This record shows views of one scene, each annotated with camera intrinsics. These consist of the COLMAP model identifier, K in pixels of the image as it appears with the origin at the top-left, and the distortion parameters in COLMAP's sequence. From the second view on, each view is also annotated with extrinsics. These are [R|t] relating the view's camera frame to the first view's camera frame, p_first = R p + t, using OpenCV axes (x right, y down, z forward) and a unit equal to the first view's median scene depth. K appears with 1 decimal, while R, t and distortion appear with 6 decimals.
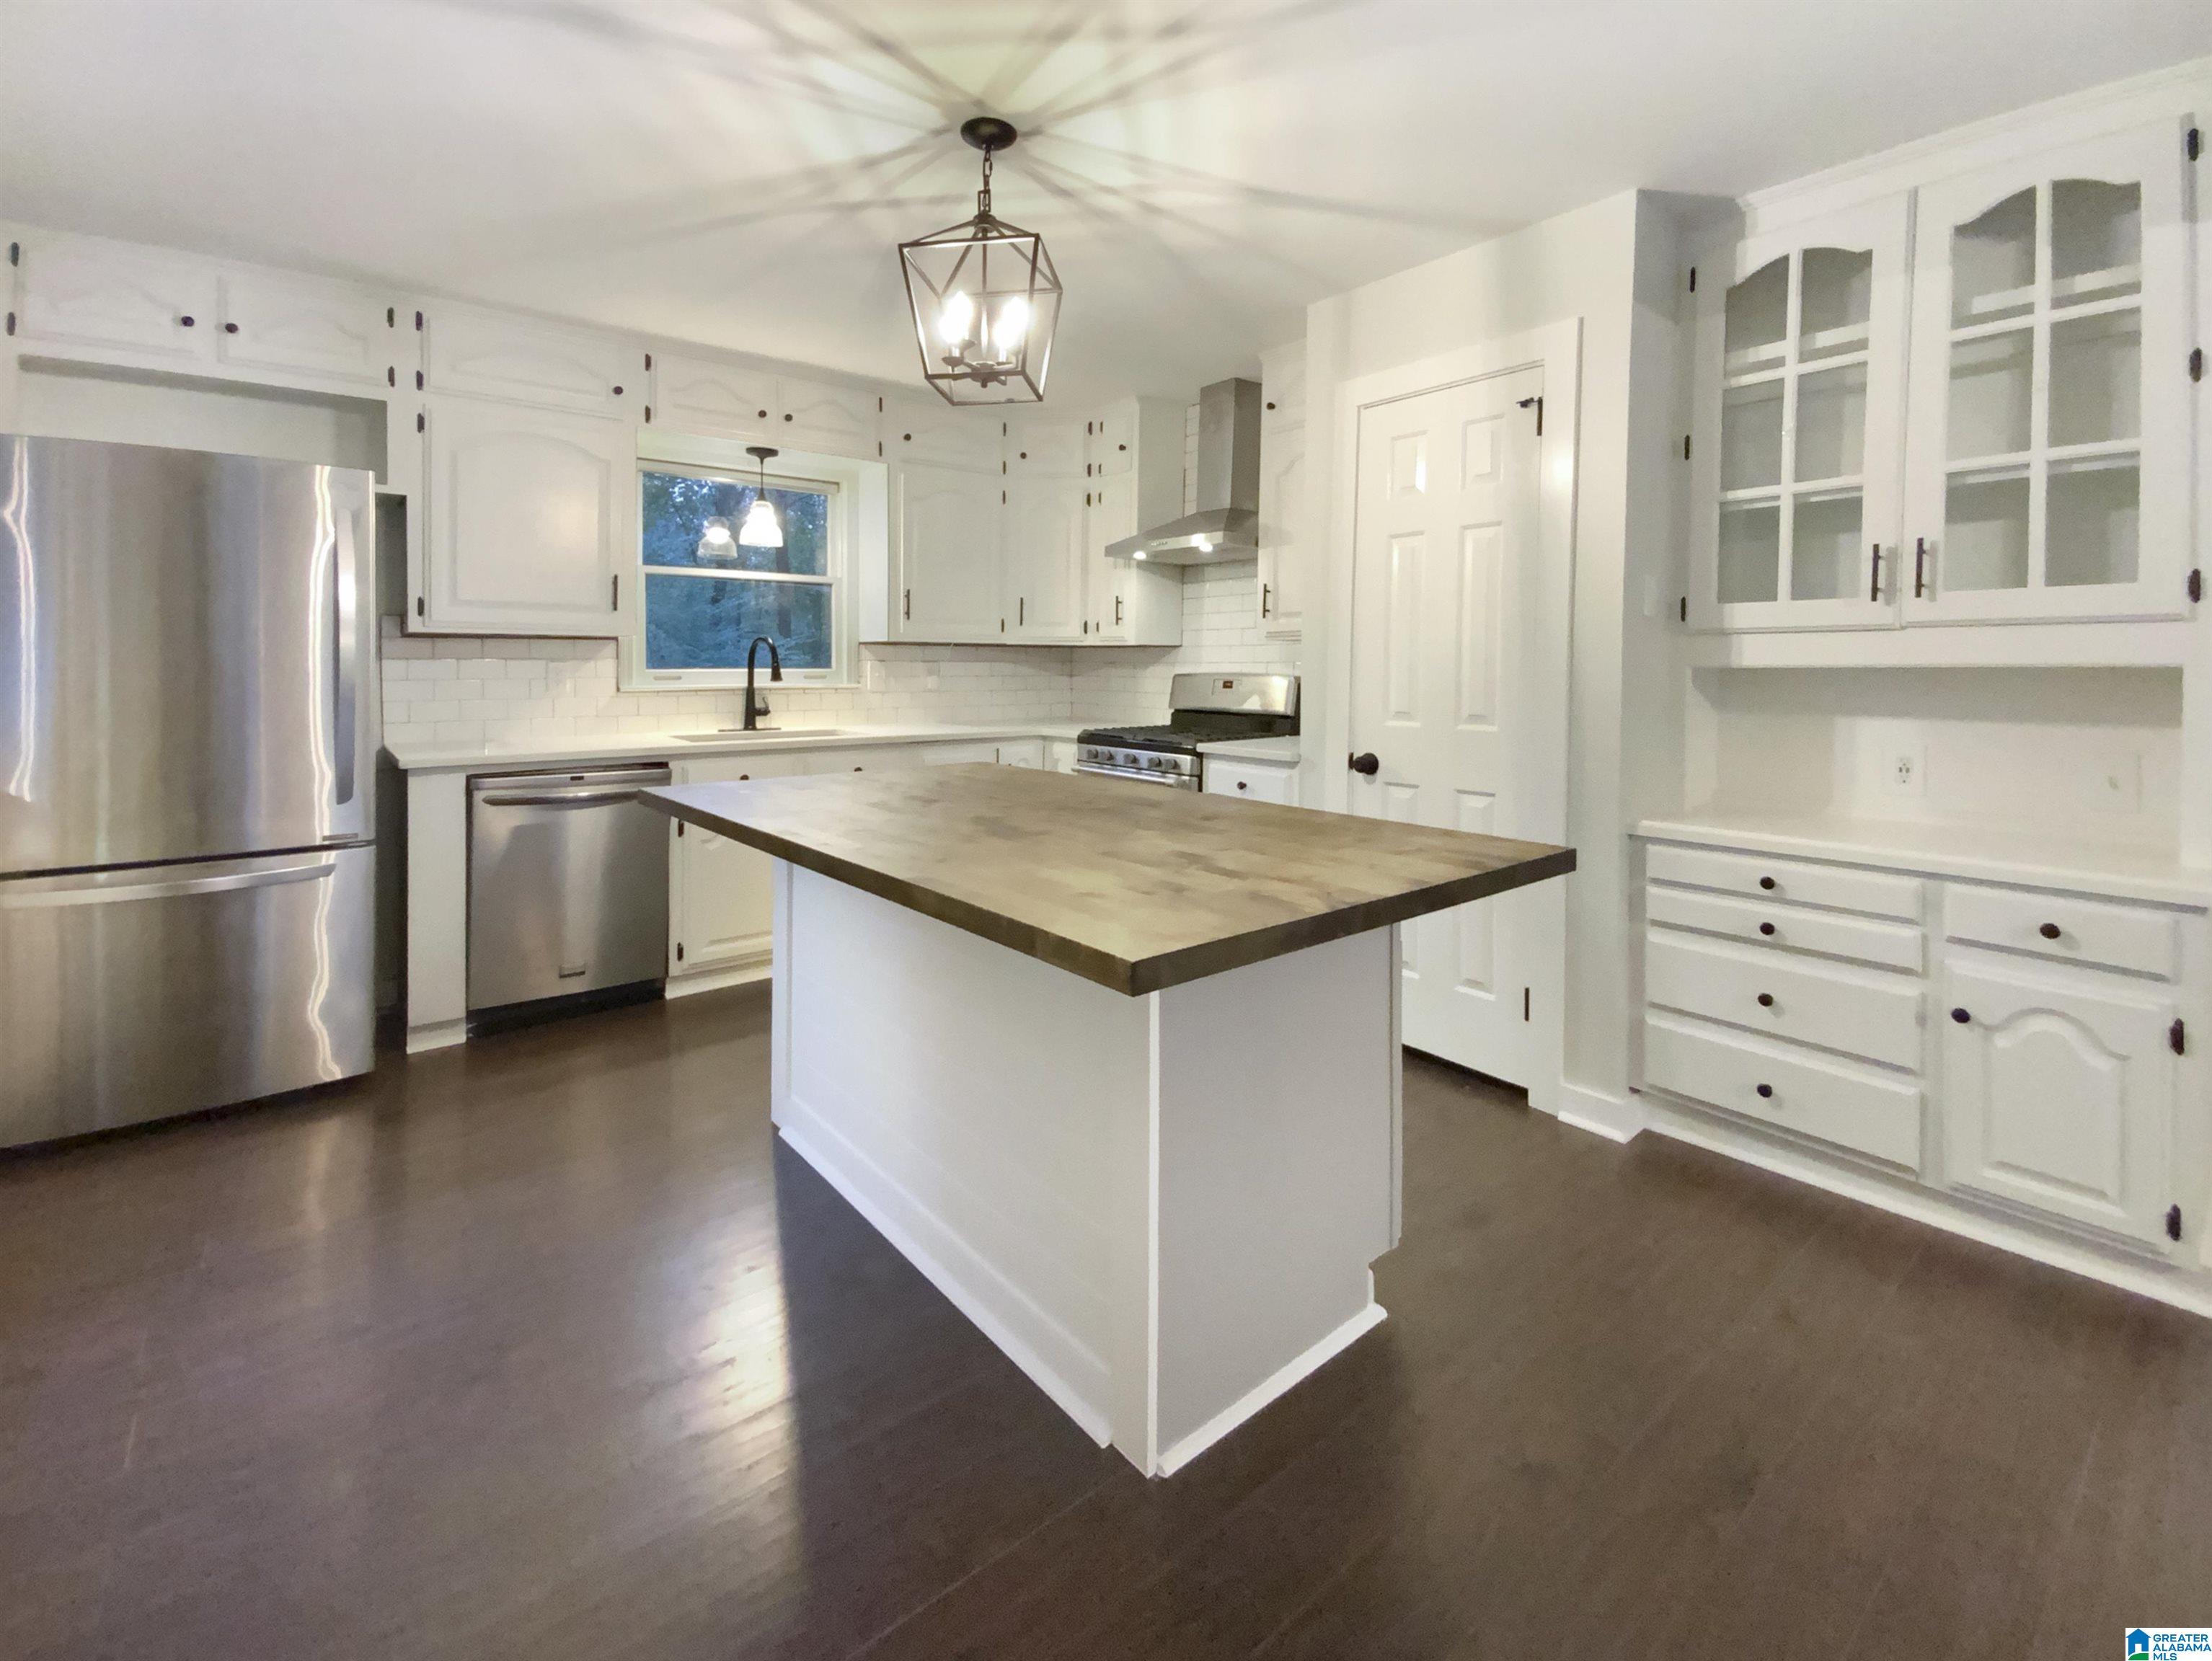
lens RADIAL K [[899.5, 0, 1110.2], [0, 899.5, 658.4], [0, 0, 1]] dist [0.020643, -0.000095]
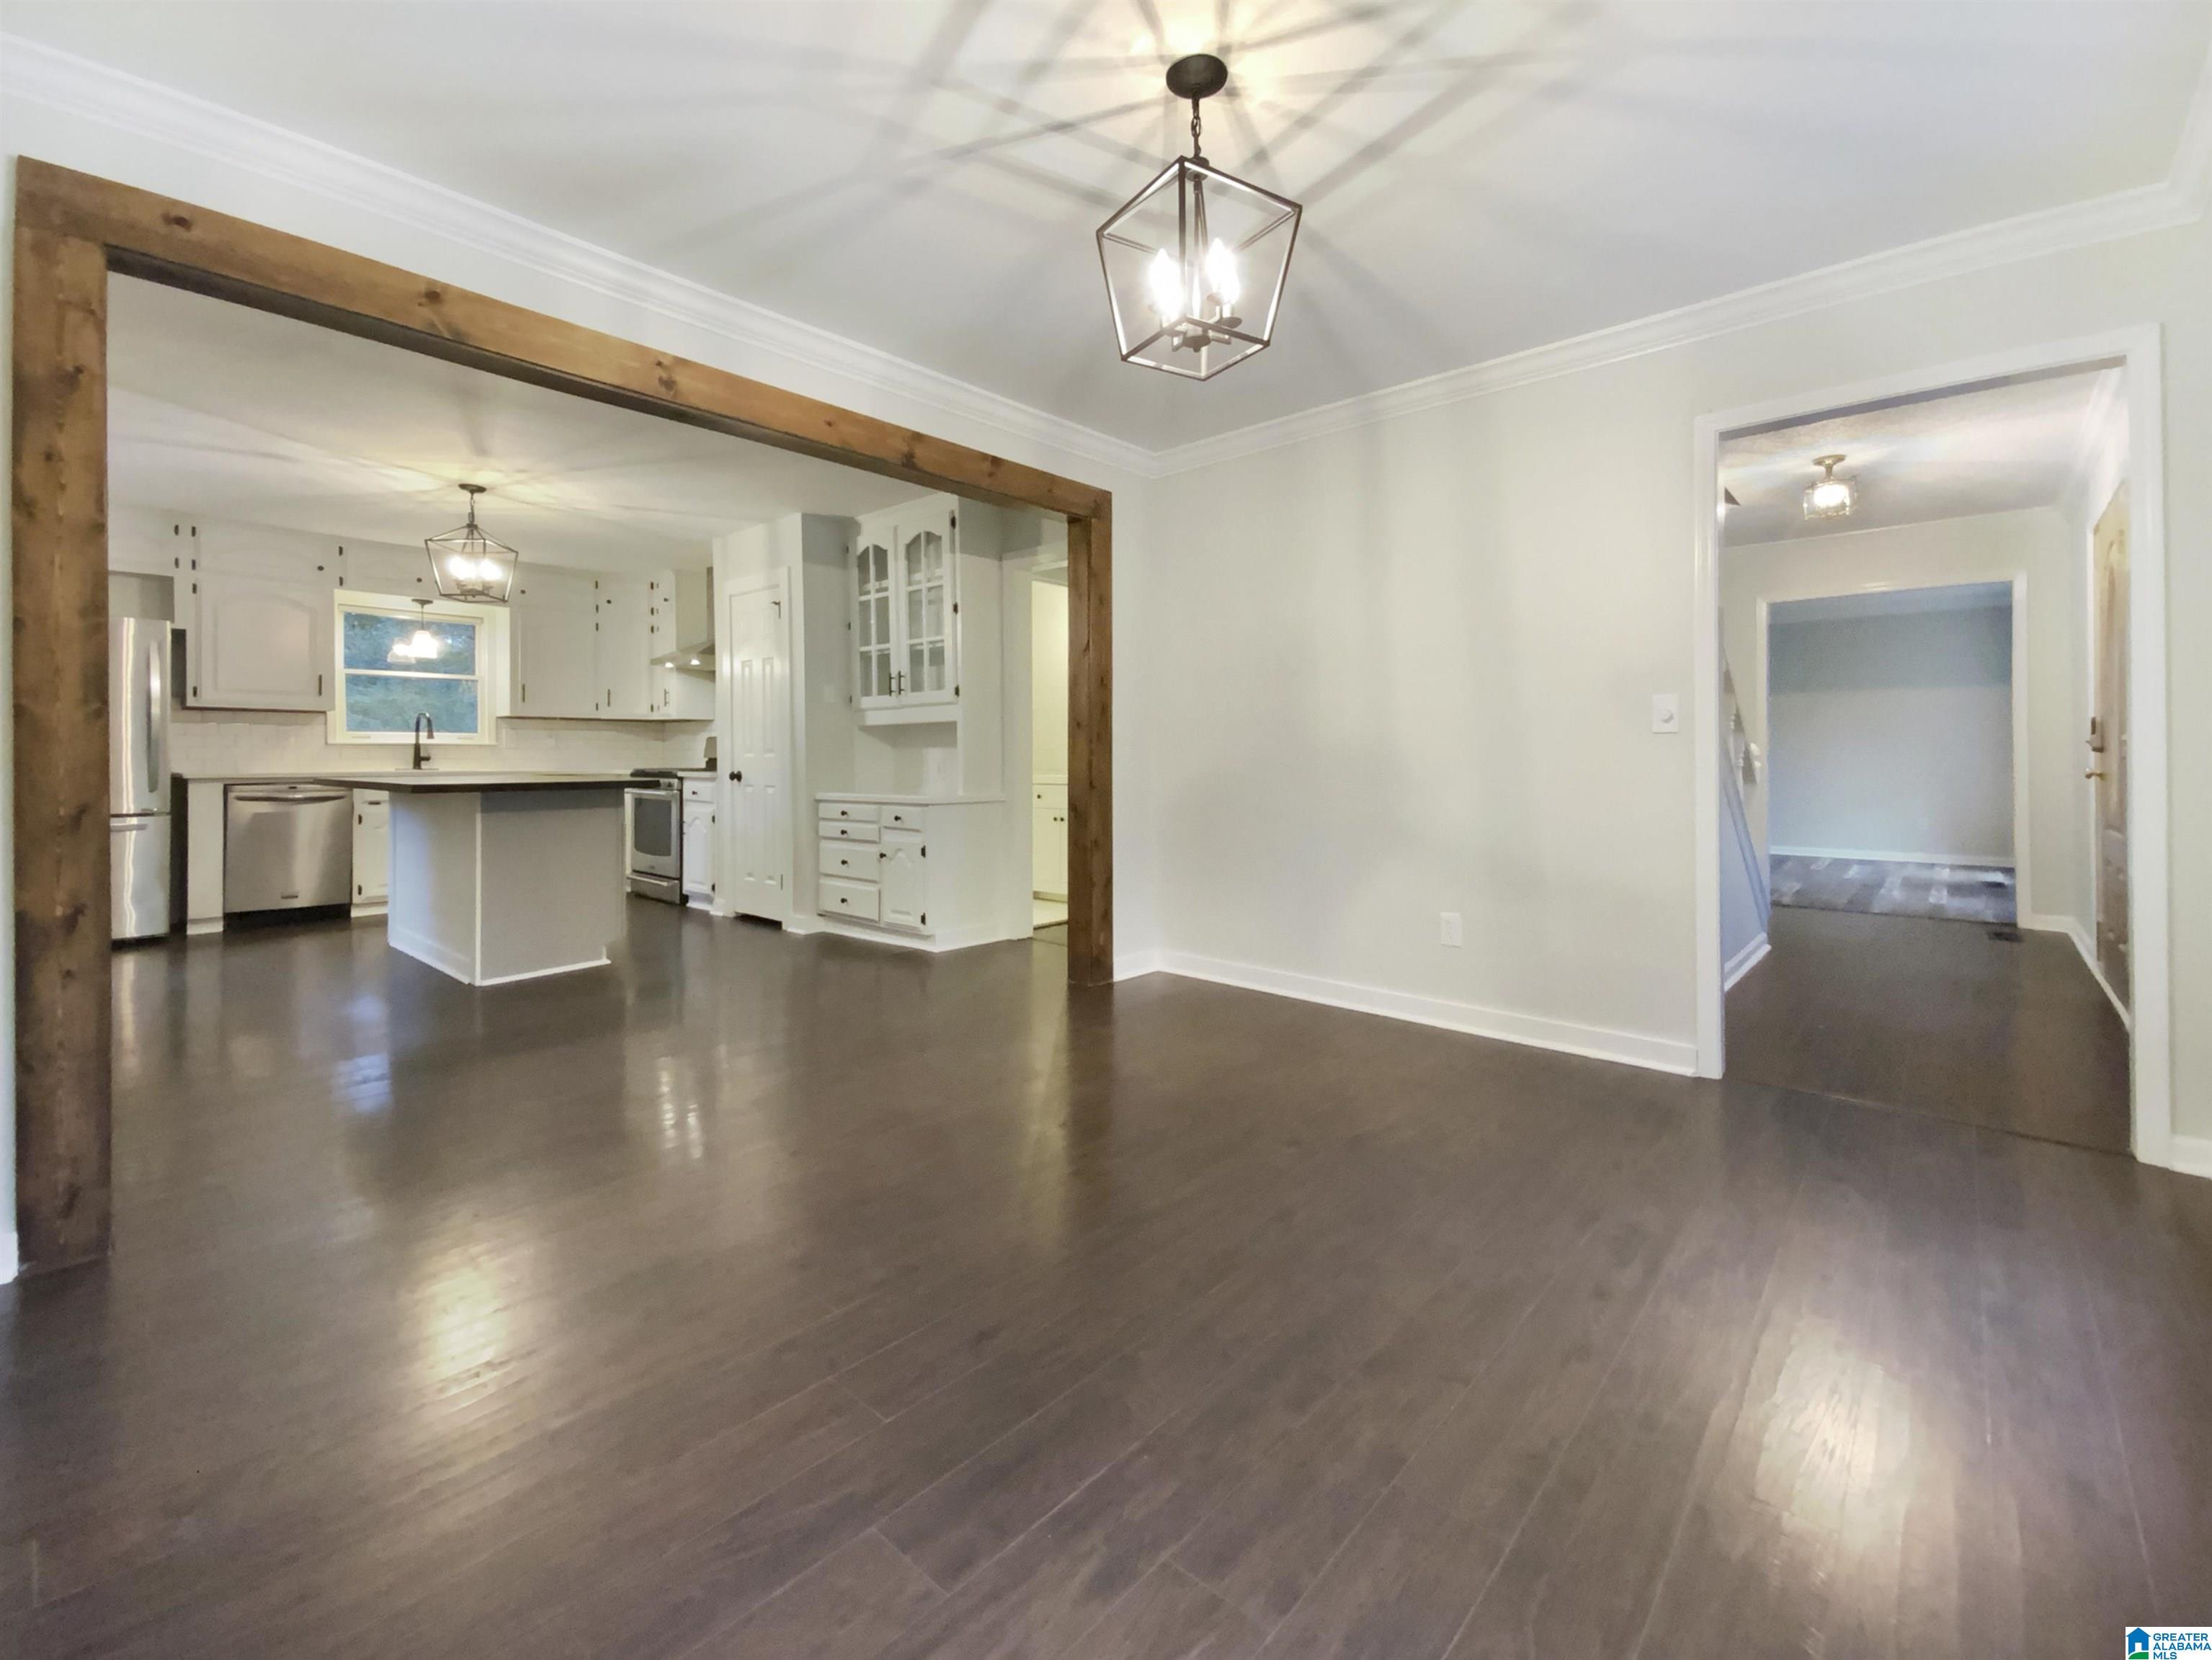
lens RADIAL K [[975.1, 0, 1112.3], [0, 975.1, 749.5], [0, 0, 1]] dist [-0.000543, 0.017470]
pose [[0.991106, 0.000723, 0.133071, 0.800664], [0.000023, 0.999984, -0.005603, 0.069812], [-0.133073, 0.005556, 0.991091, -1.205967]]
